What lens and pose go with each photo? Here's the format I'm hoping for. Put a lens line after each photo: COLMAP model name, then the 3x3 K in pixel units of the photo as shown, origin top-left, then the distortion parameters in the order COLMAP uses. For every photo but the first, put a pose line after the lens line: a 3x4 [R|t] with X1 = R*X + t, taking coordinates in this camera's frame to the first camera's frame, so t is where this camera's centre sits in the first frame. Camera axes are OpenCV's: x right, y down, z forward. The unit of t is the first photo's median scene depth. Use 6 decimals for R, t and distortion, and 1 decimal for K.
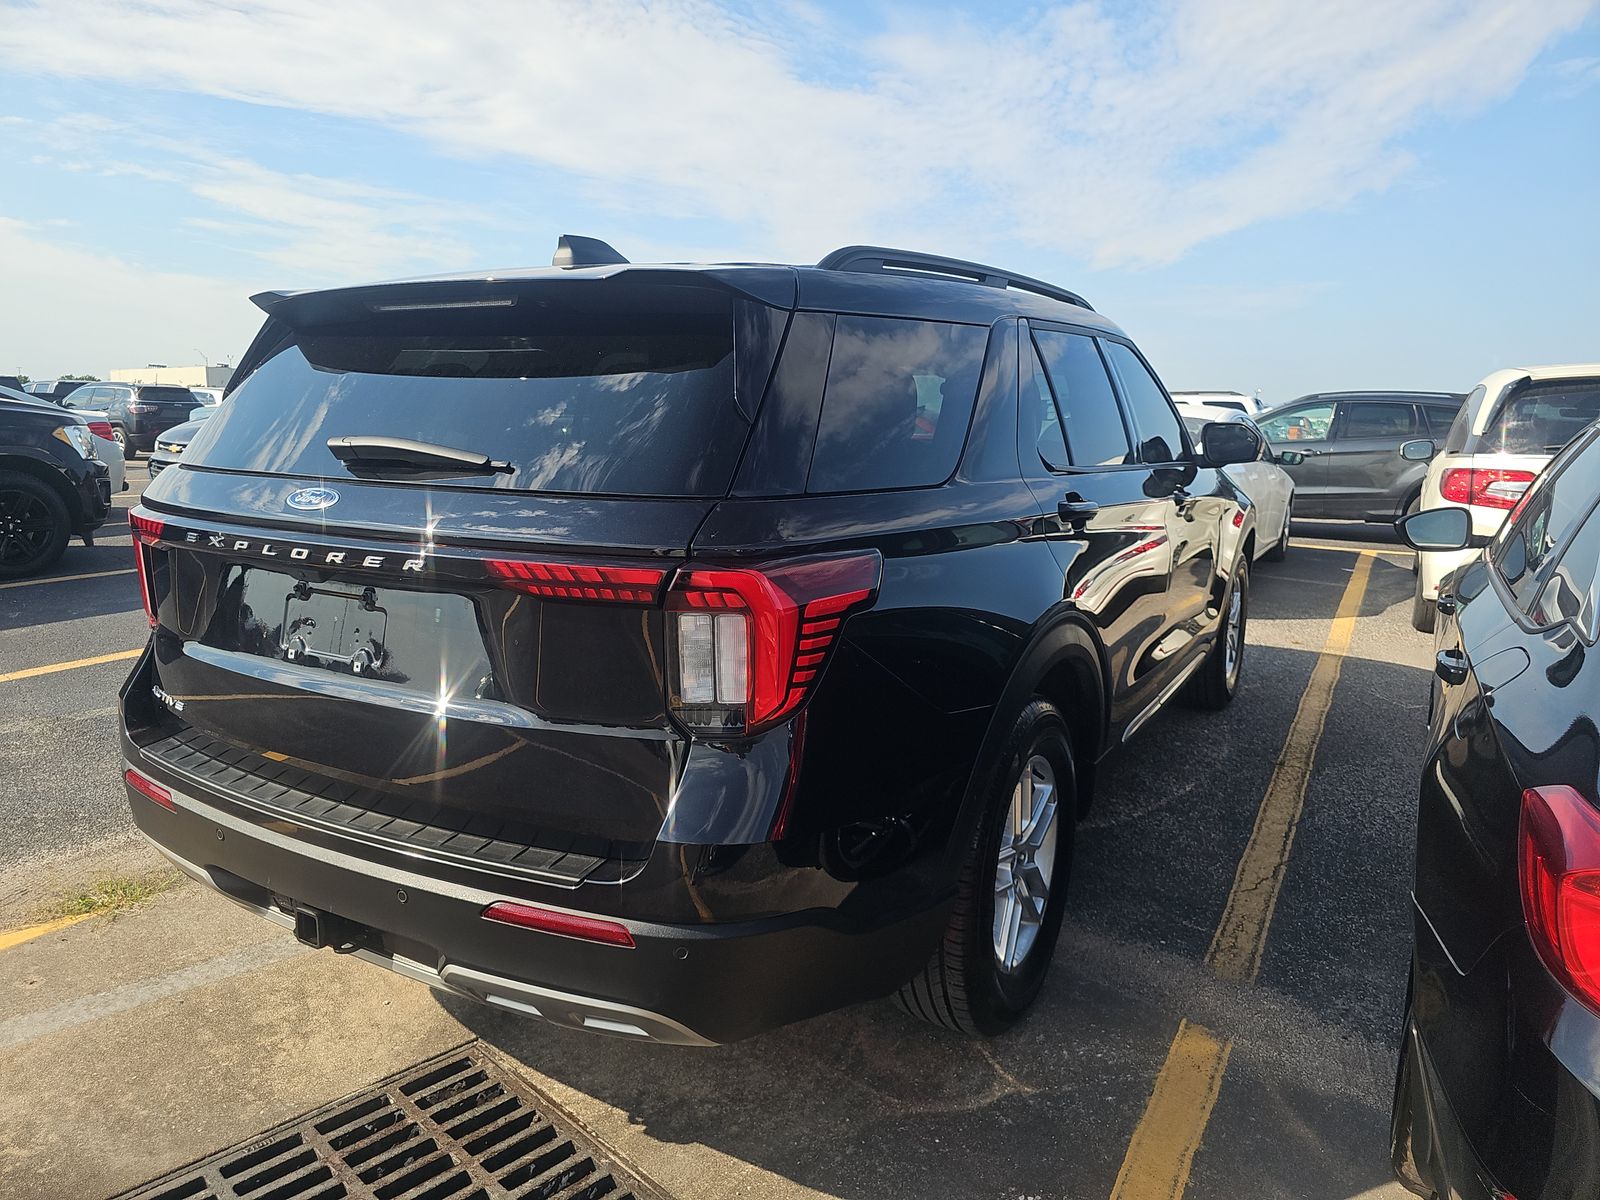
lens RADIAL K [[1061.1, 0, 800.8], [0, 1061.1, 619.3], [0, 0, 1]] dist [0.029543, -0.034609]
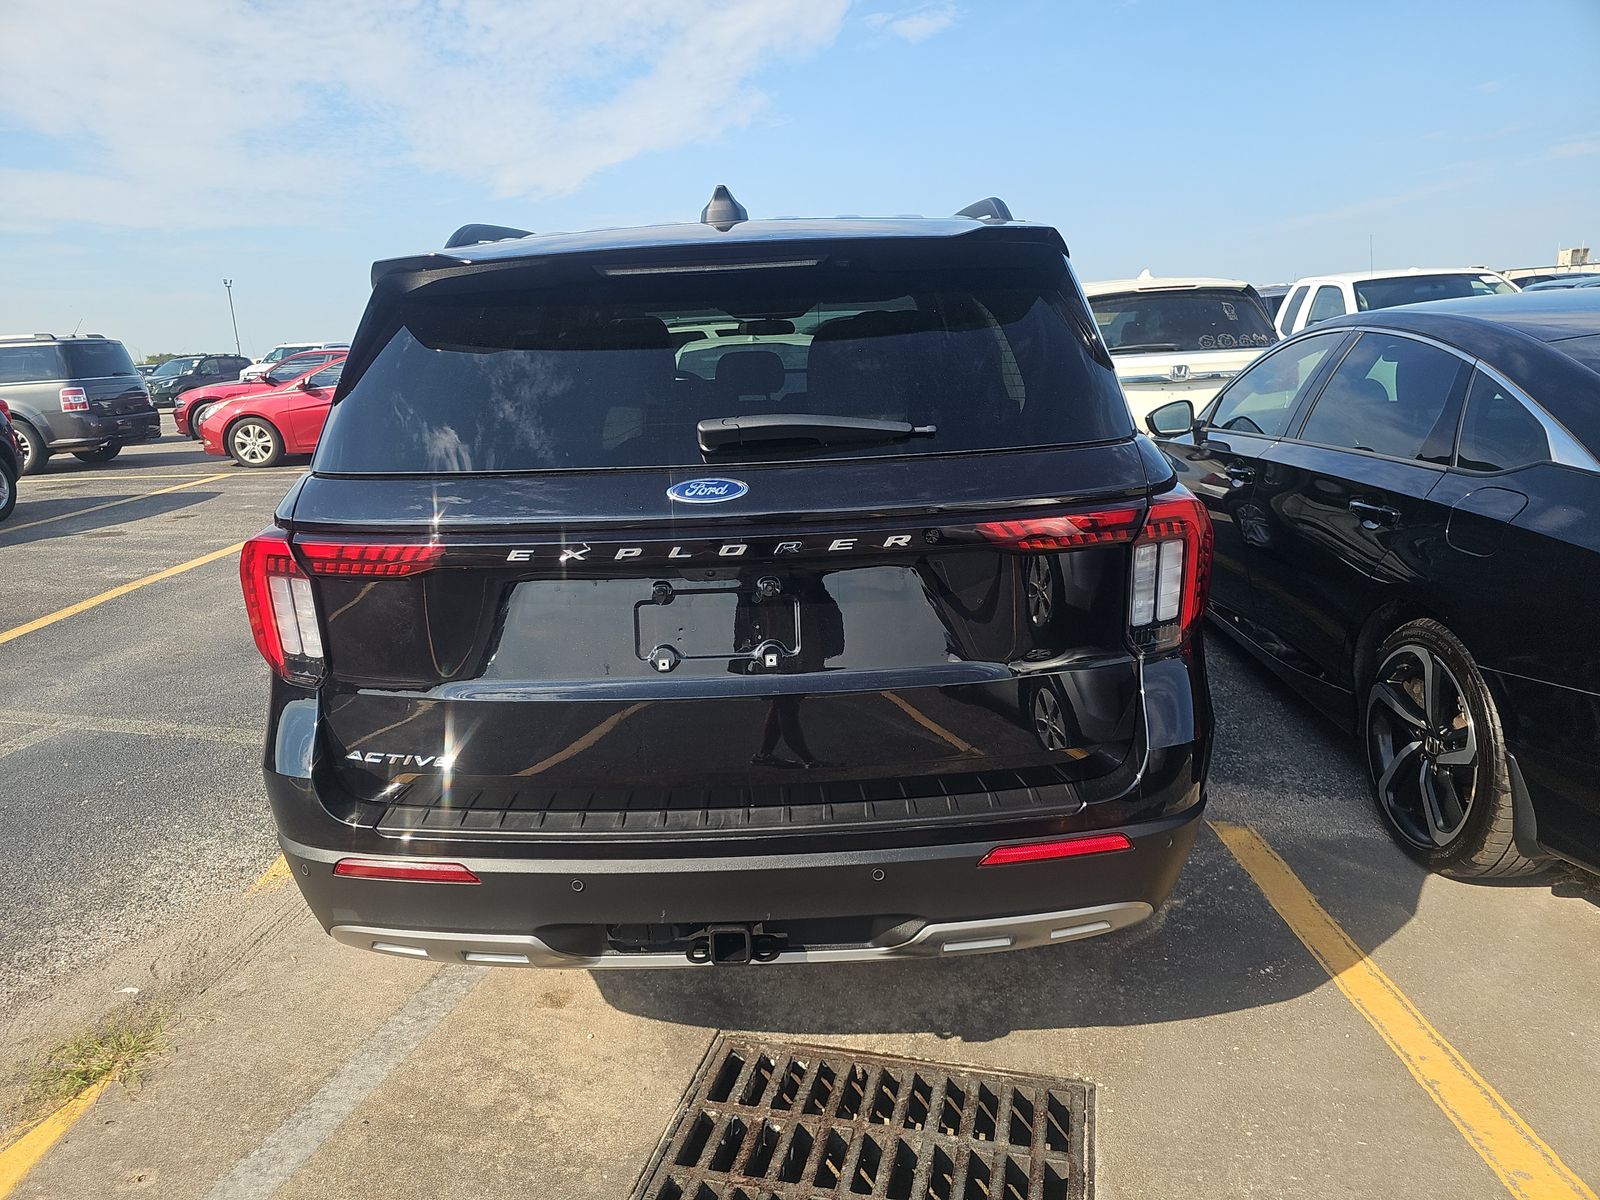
lens RADIAL K [[1056.6, 0, 792.9], [0, 1056.6, 607.9], [0, 0, 1]] dist [0.043921, -0.039897]
pose [[0.873306, -0.173721, 0.455146, -0.684791], [0.150623, 0.984768, 0.086863, -0.067566], [-0.463304, -0.007303, 0.886170, 0.124982]]
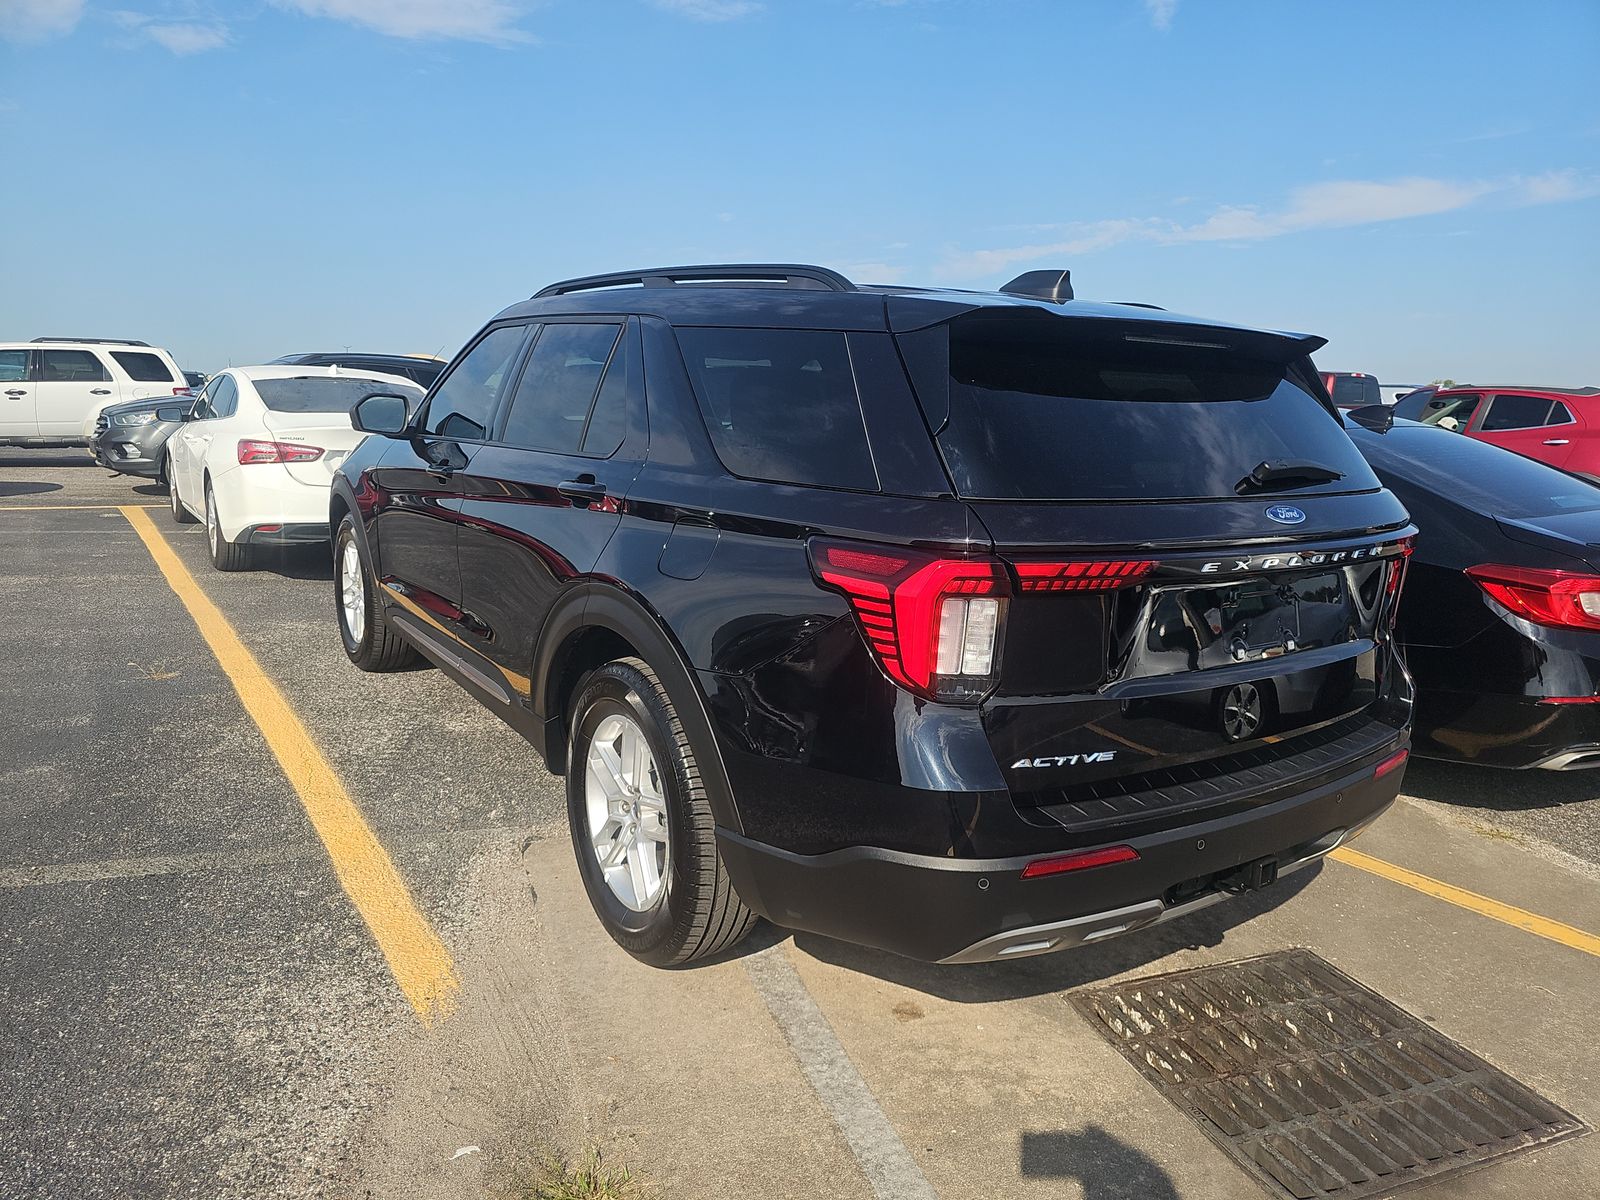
lens RADIAL K [[1056.6, 0, 792.9], [0, 1056.6, 607.9], [0, 0, 1]] dist [0.043921, -0.039897]
pose [[0.429727, -0.179444, 0.884949, -1.473857], [0.145354, 0.981020, 0.128342, -0.203206], [-0.891183, 0.073479, 0.447653, 0.796060]]
